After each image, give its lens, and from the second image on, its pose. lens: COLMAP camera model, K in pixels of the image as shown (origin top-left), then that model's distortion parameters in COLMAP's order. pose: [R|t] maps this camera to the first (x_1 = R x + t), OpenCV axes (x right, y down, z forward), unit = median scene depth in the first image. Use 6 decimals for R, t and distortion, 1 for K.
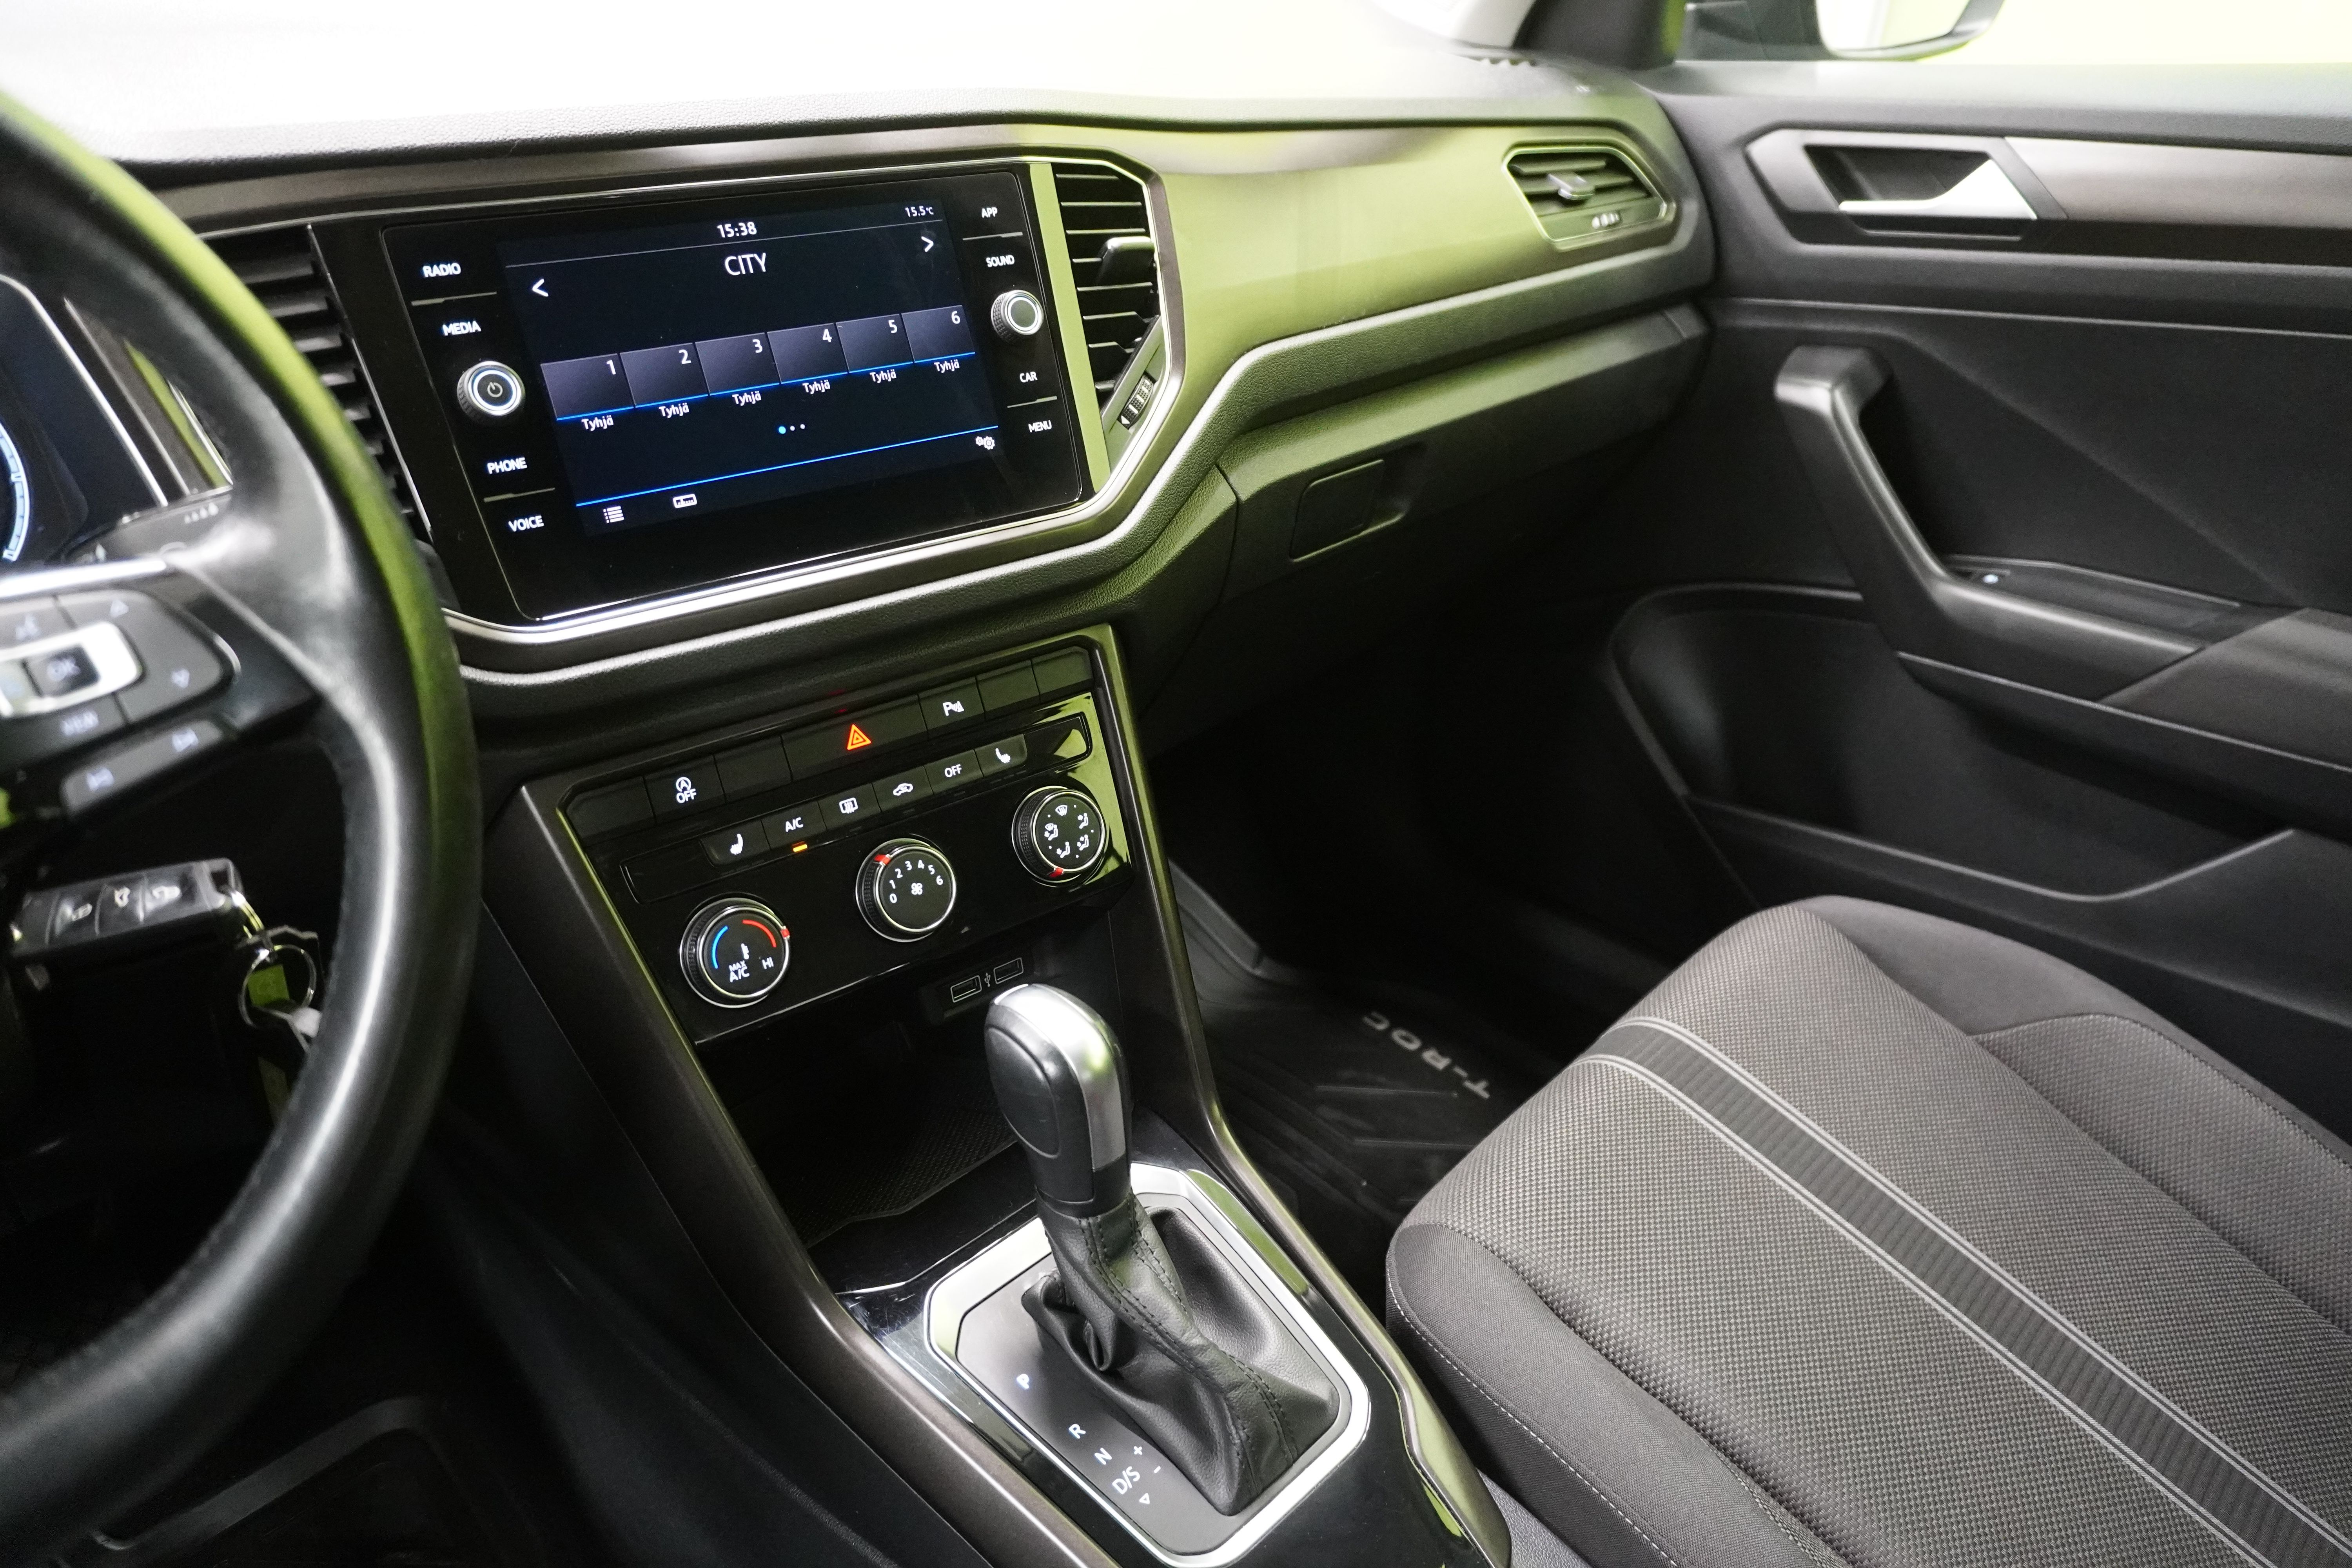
lens RADIAL K [[1573.3, 0, 1176.0], [0, 1573.3, 784.0], [0, 0, 1]] dist [-0.057078, 0.046727]
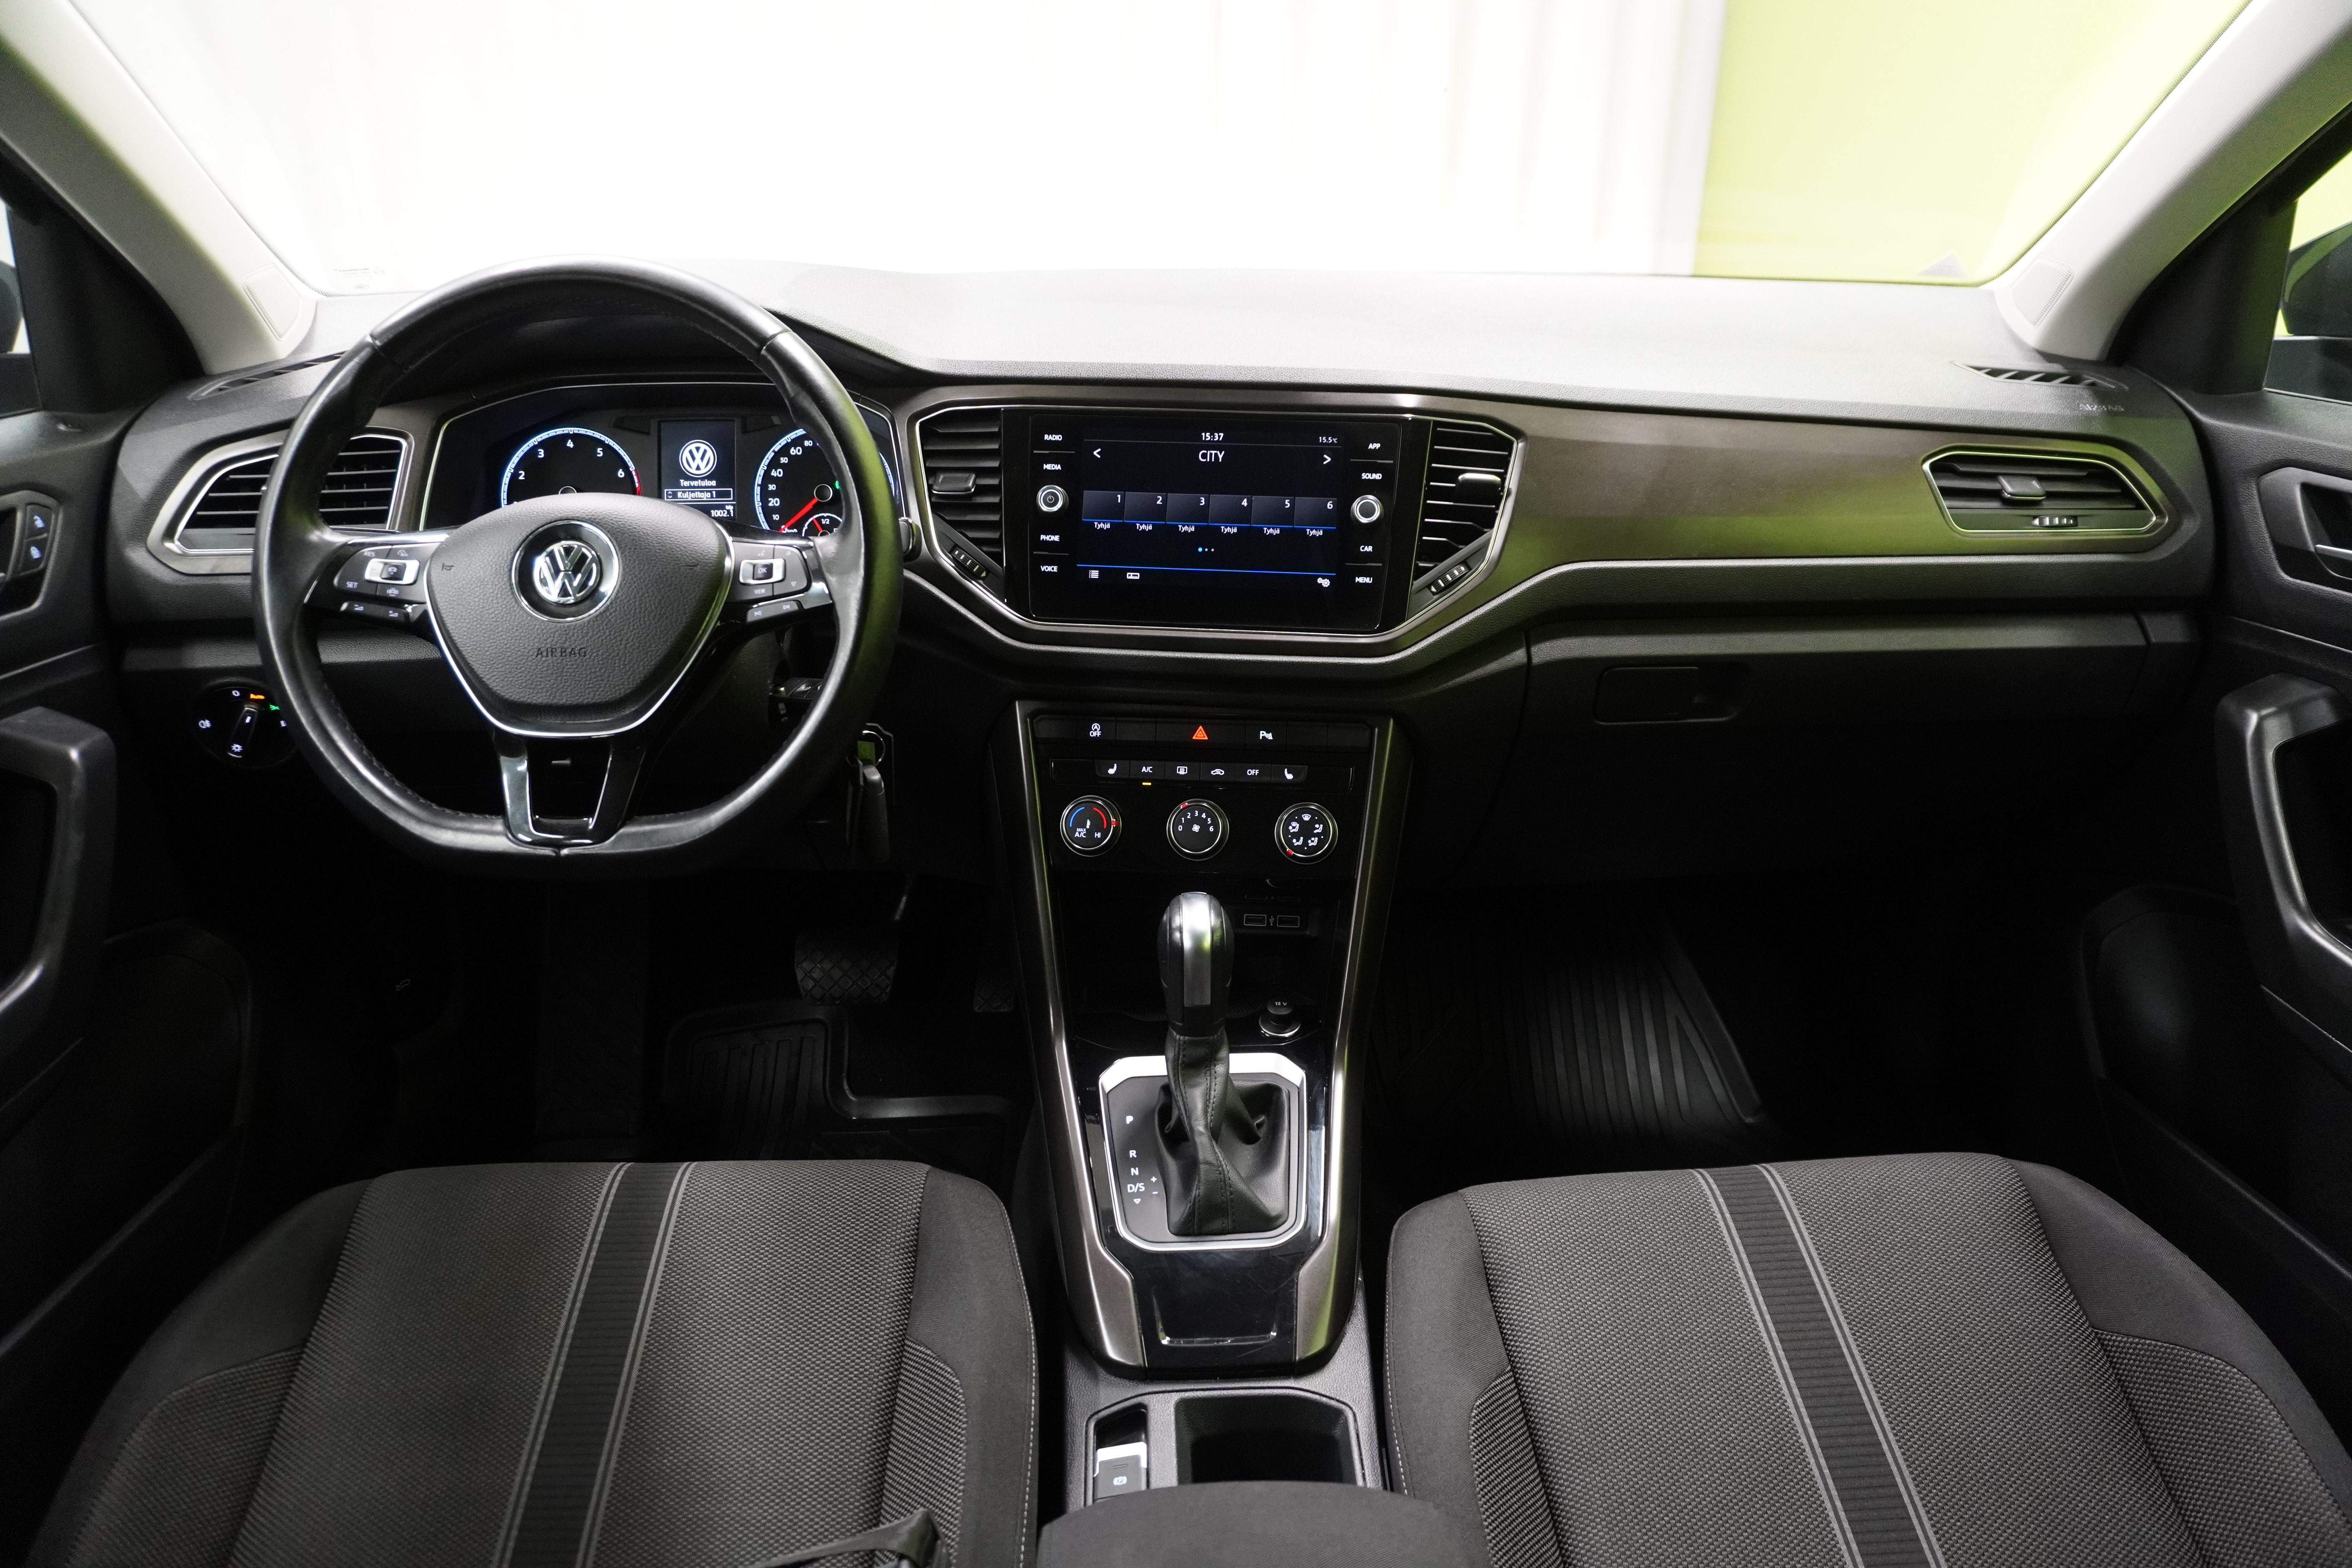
lens RADIAL K [[1573.3, 0, 1176.0], [0, 1573.3, 784.0], [0, 0, 1]] dist [-0.057078, 0.046727]
pose [[0.731620, 0.268720, -0.626515, 0.856876], [-0.322995, 0.945970, 0.028557, -0.018441], [0.600338, 0.181468, 0.778886, -0.322534]]
